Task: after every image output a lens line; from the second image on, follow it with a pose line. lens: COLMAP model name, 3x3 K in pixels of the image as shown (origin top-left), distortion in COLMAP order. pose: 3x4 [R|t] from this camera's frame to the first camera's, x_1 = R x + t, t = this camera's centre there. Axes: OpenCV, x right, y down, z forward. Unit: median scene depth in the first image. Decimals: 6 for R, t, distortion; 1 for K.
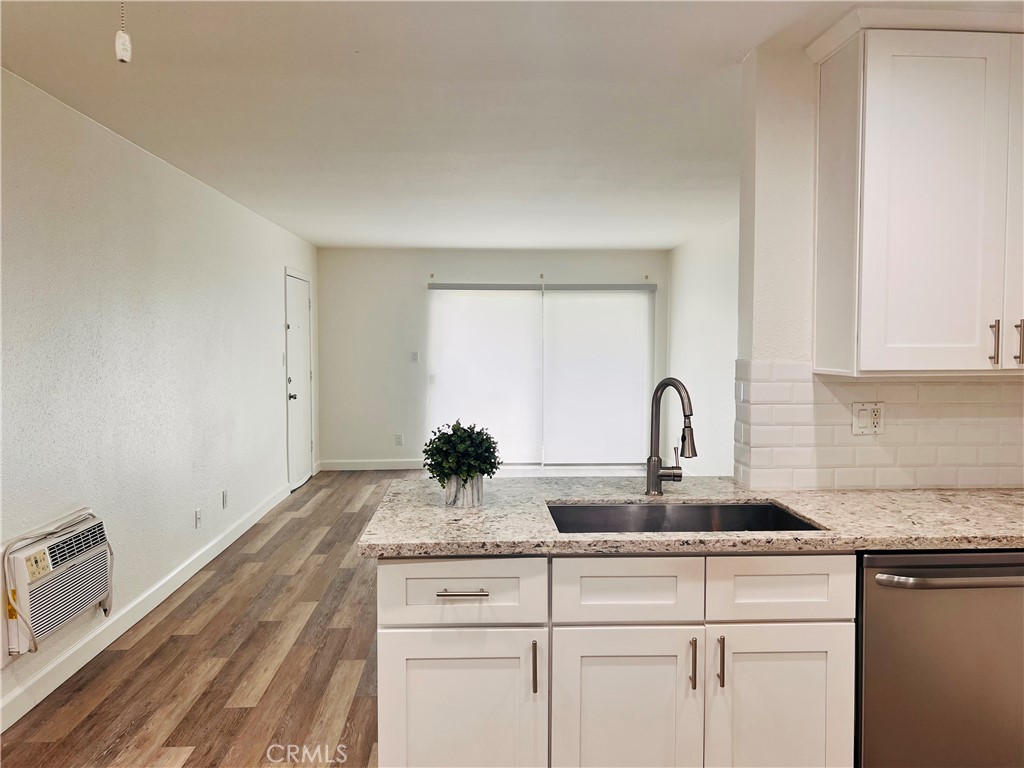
lens RADIAL K [[769.6, 0, 524.3], [0, 769.6, 380.3], [0, 0, 1]] dist [0.063926, -0.072733]
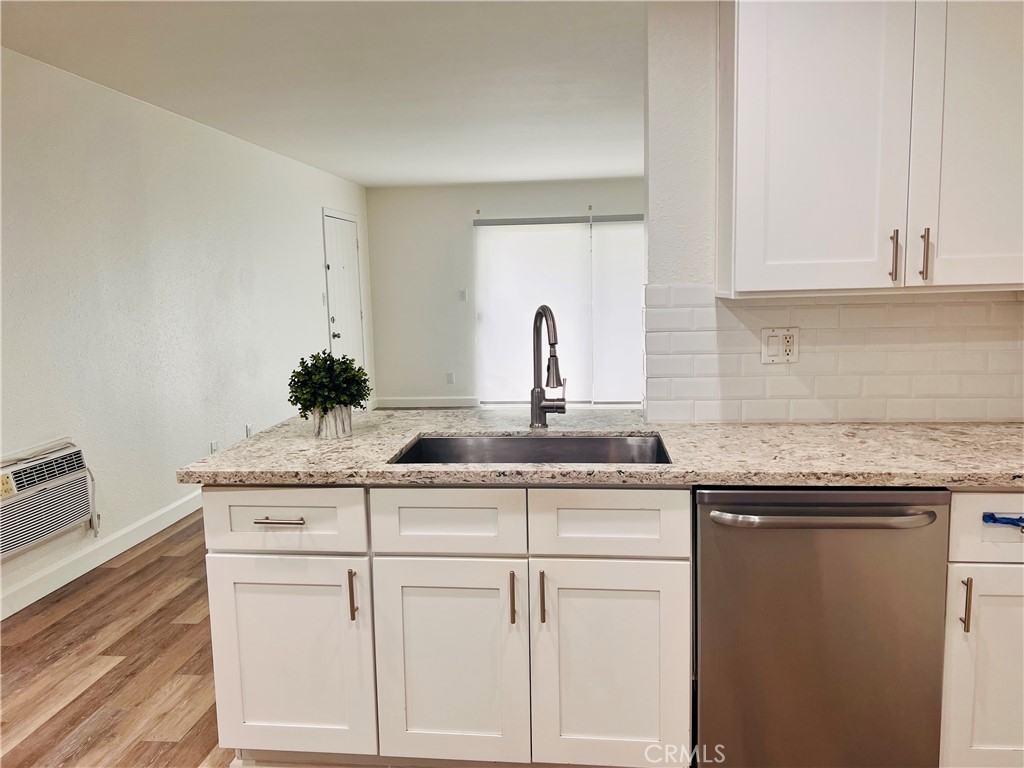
lens RADIAL K [[769.6, 0, 524.9], [0, 769.6, 380.7], [0, 0, 1]] dist [0.063926, -0.072733]
pose [[0.987646, -0.002999, -0.156670, 0.287659], [0.015175, 0.996948, 0.076574, 0.015848], [0.155962, -0.078006, 0.984678, 0.054865]]
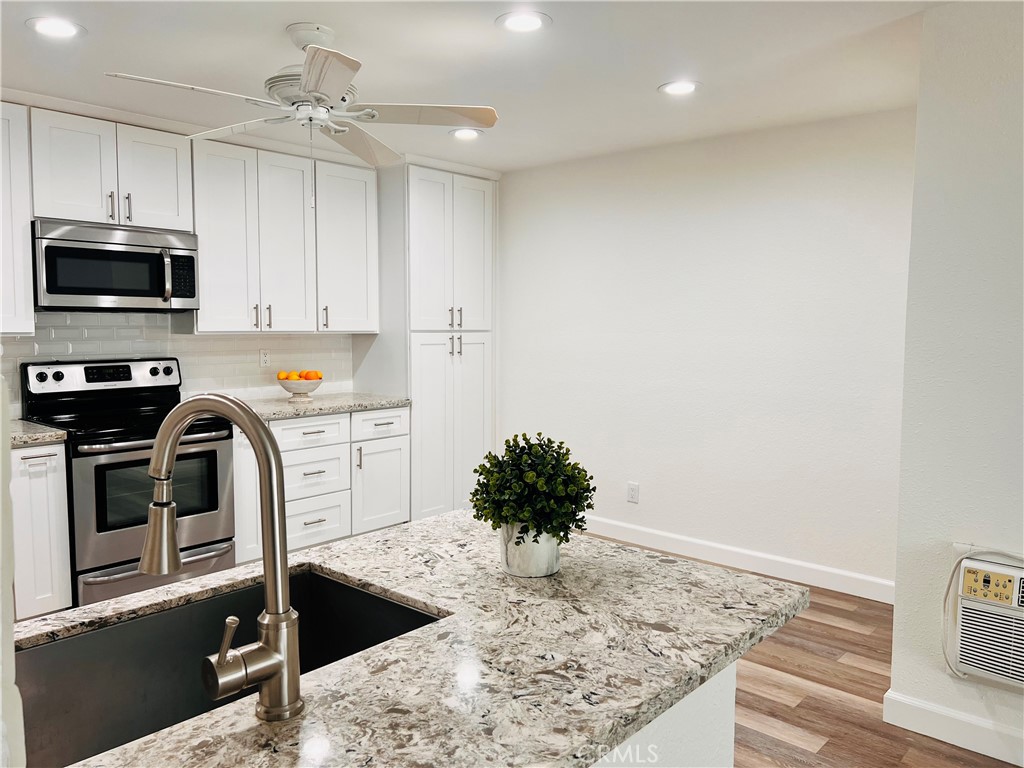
lens RADIAL K [[769.6, 0, 522.8], [0, 769.6, 383.9], [0, 0, 1]] dist [0.063926, -0.072733]
pose [[-0.703806, 0.050025, -0.708629, 0.325449], [-0.046834, 0.992080, 0.116551, -0.055279], [0.708847, 0.115217, -0.695889, 1.265924]]
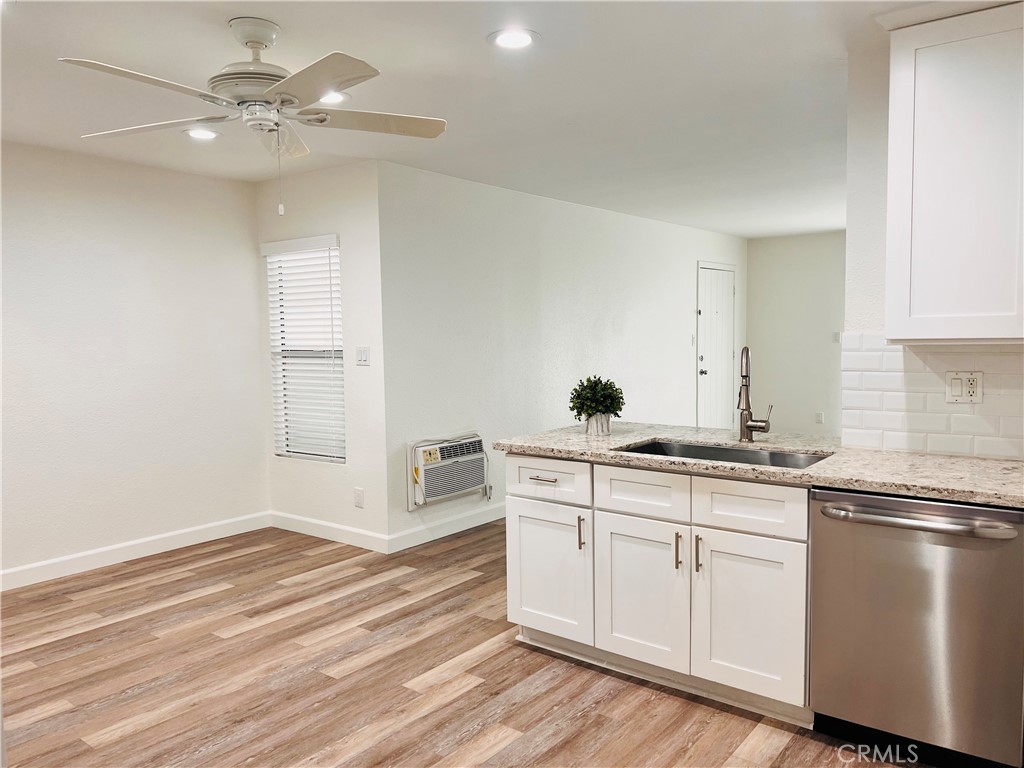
lens RADIAL K [[769.6, 0, 517.3], [0, 769.6, 381.6], [0, 0, 1]] dist [0.063926, -0.072733]
pose [[0.751916, 0.030770, -0.658541, 0.673708], [-0.017696, 0.999492, 0.026496, 0.024444], [0.659022, -0.008270, 0.752079, -0.164757]]
